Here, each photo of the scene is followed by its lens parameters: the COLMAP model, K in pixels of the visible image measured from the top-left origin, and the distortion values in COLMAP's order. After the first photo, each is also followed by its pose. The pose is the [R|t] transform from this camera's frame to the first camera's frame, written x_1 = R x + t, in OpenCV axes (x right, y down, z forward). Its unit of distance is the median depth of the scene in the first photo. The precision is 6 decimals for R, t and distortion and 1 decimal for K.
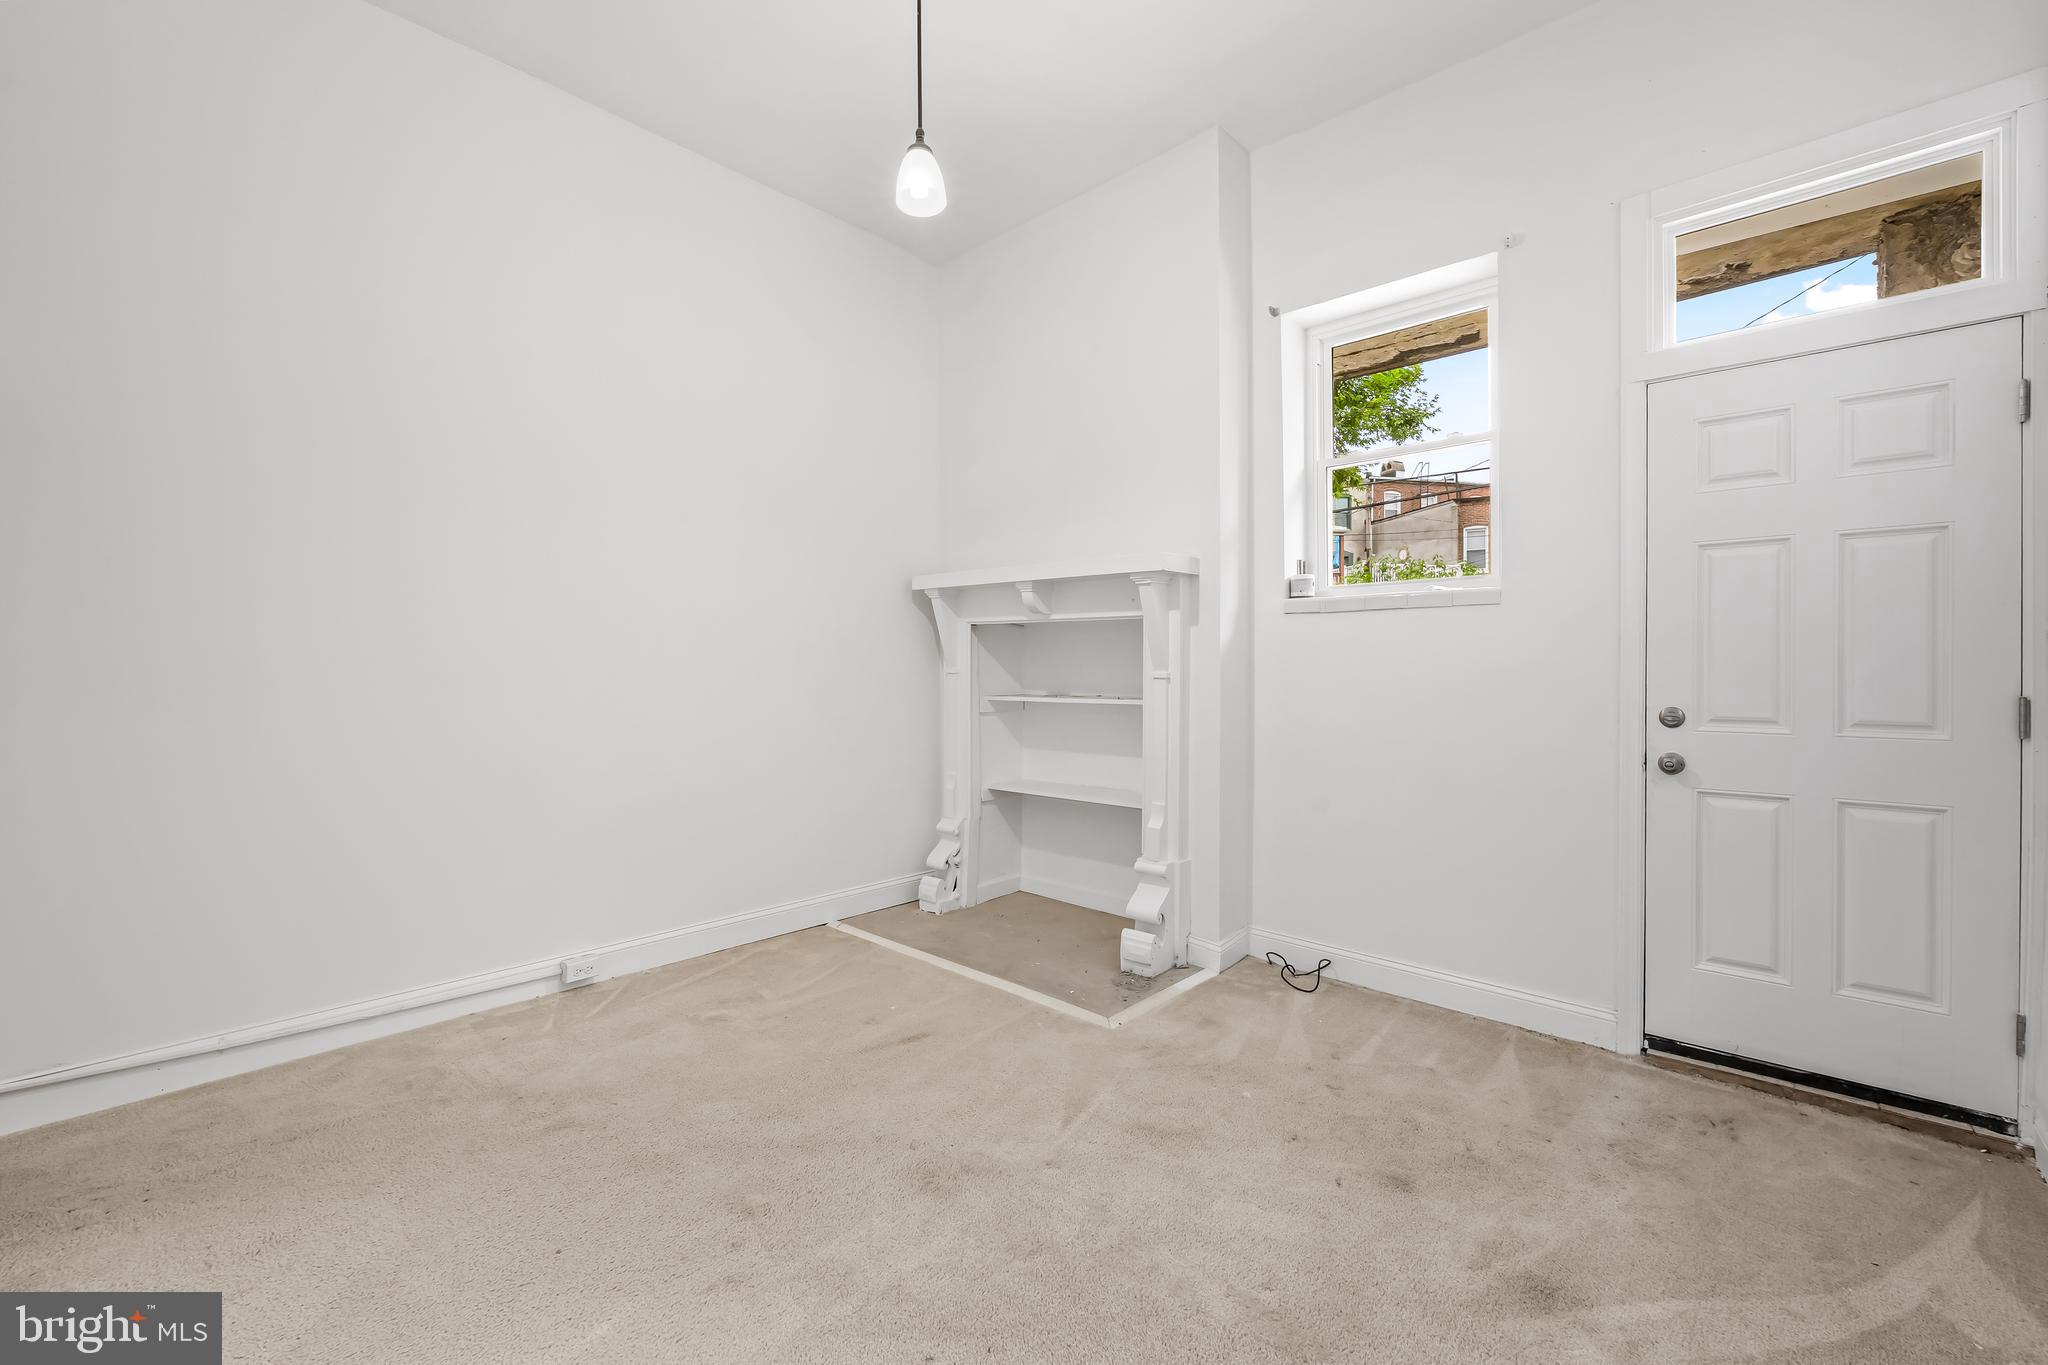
lens RADIAL K [[828.6, 0, 1015.8], [0, 828.6, 676.4], [0, 0, 1]] dist [-0.008424, 0.000686]
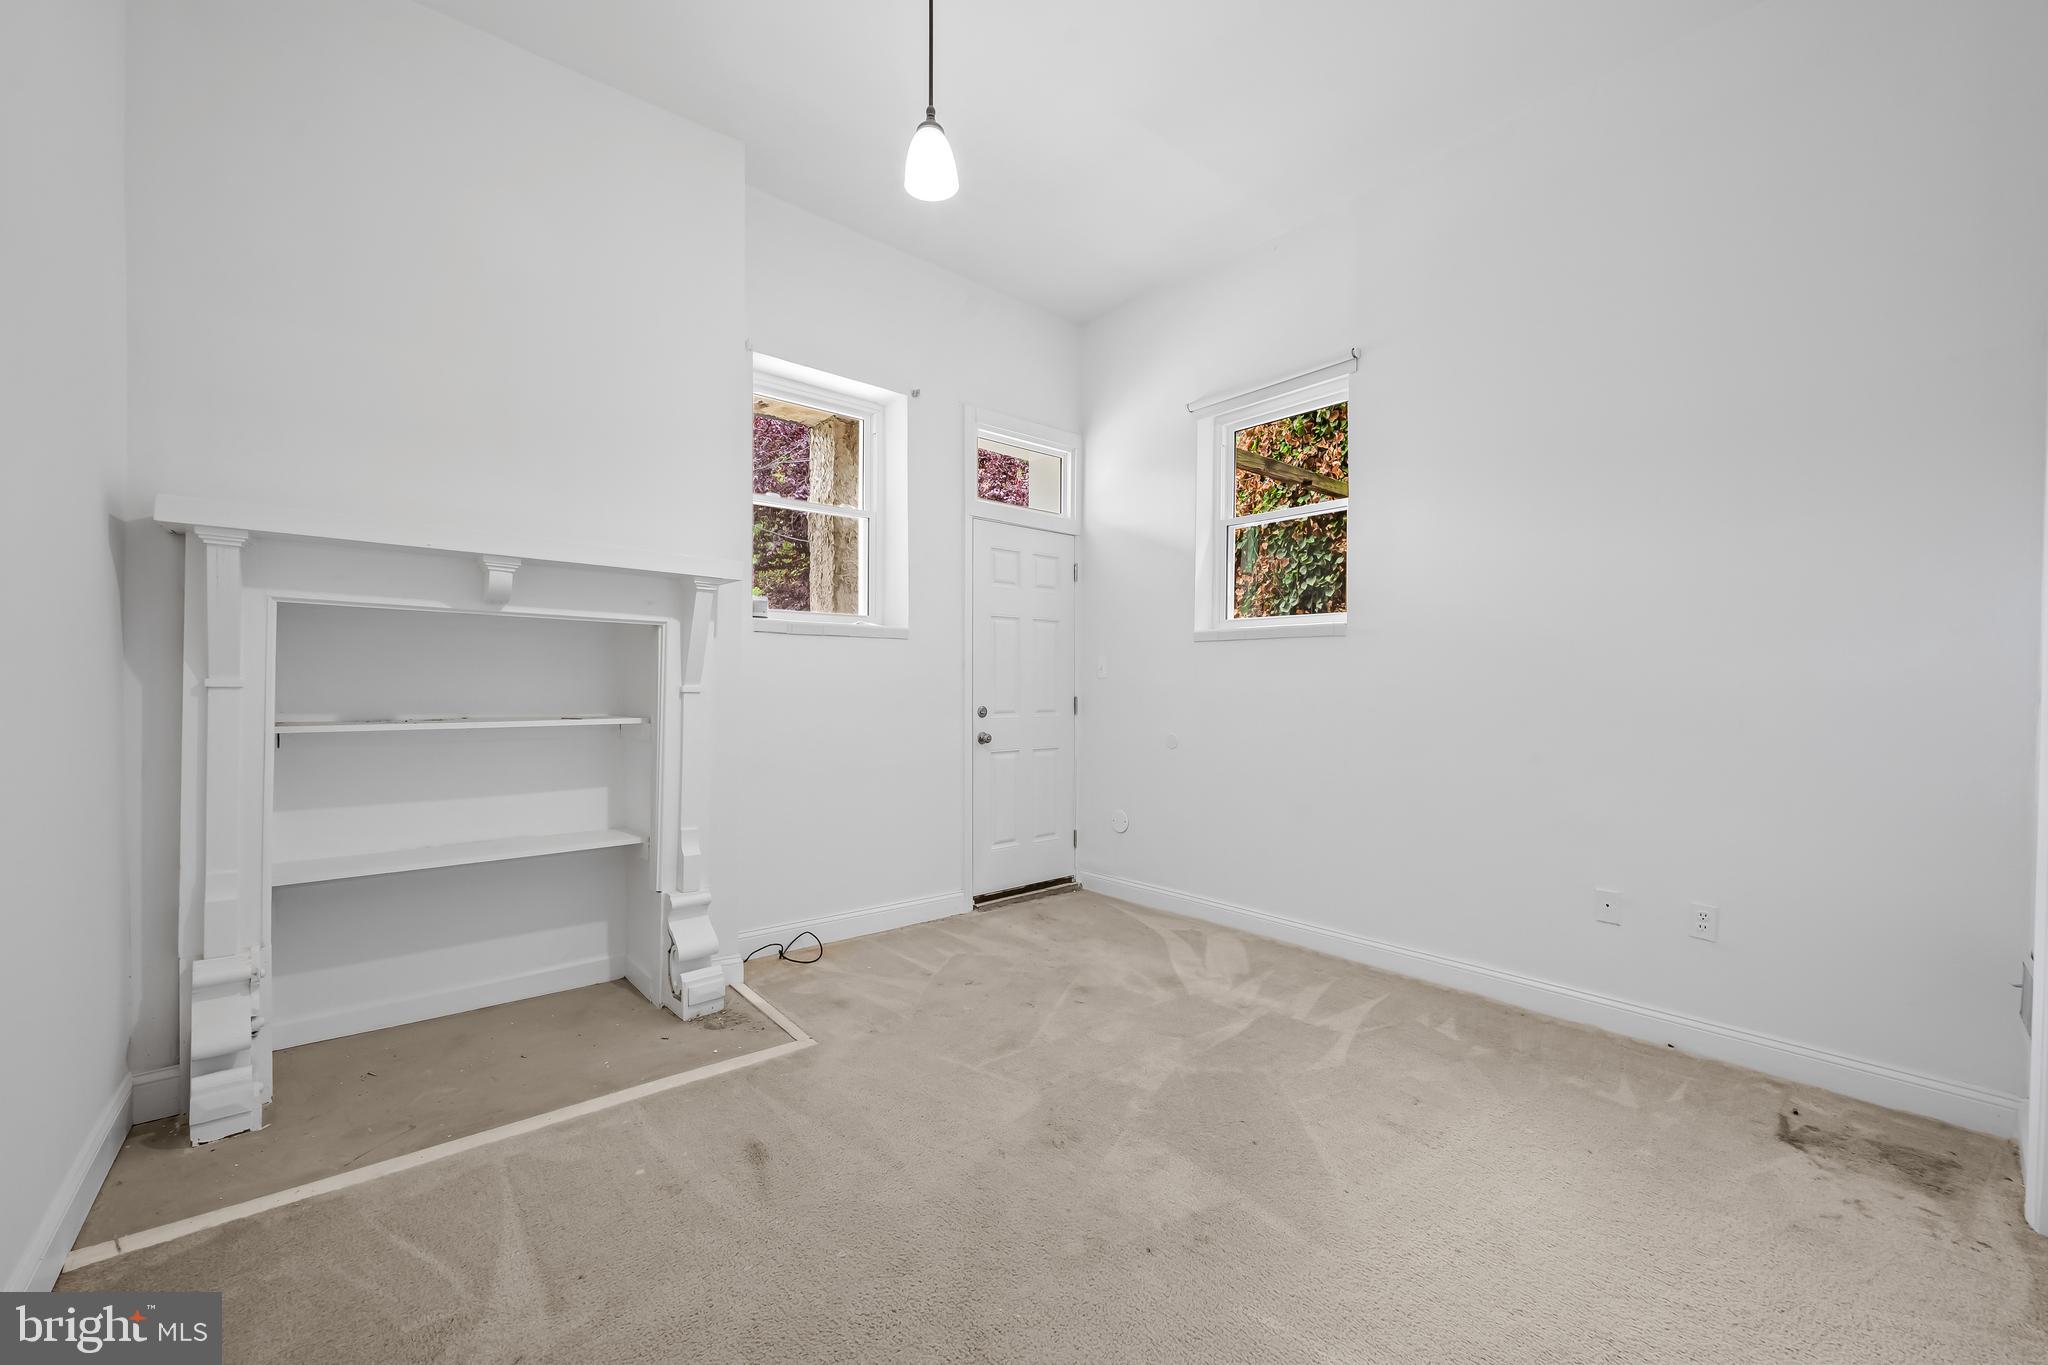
lens RADIAL K [[828.6, 0, 1013.5], [0, 828.6, 681.9], [0, 0, 1]] dist [-0.008424, 0.000686]
pose [[0.114290, 0.002119, 0.993445, -0.867176], [0.002210, 0.999995, -0.002388, -0.009040], [-0.993445, 0.002468, 0.114285, 0.659197]]
